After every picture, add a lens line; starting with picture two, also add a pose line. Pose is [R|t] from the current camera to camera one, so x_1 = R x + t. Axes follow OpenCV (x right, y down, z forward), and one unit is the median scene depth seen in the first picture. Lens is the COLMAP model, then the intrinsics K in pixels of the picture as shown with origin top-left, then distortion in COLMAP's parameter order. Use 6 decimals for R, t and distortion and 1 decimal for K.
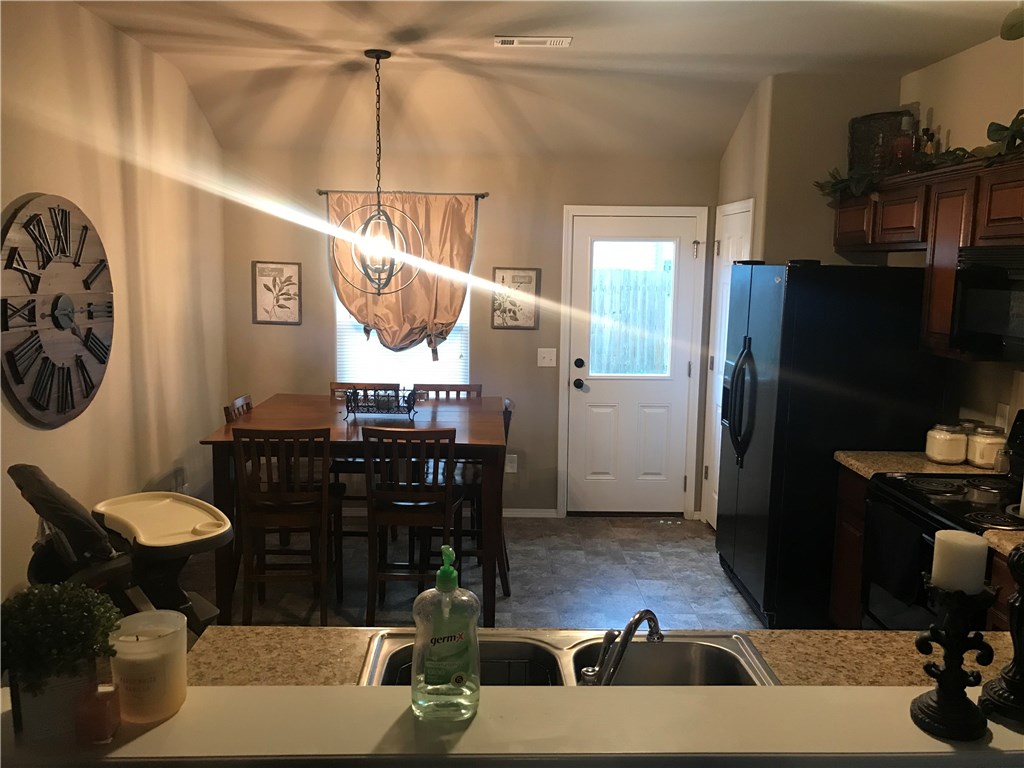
lens RADIAL K [[837.7, 0, 515.7], [0, 837.7, 375.7], [0, 0, 1]] dist [0.014177, -0.009947]
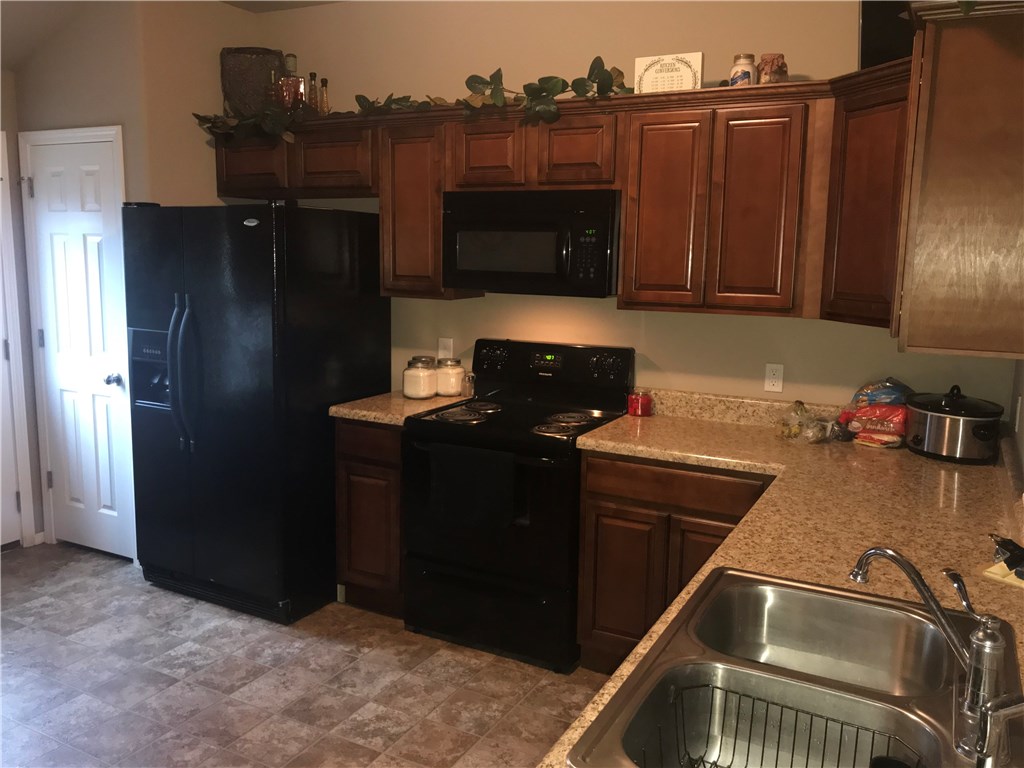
lens RADIAL K [[837.7, 0, 513.2], [0, 837.7, 374.9], [0, 0, 1]] dist [0.014177, -0.009947]
pose [[0.495183, -0.138472, 0.857683, -0.221596], [0.107064, 0.989418, 0.097927, -0.011099], [-0.862167, 0.043335, 0.504768, 0.241435]]
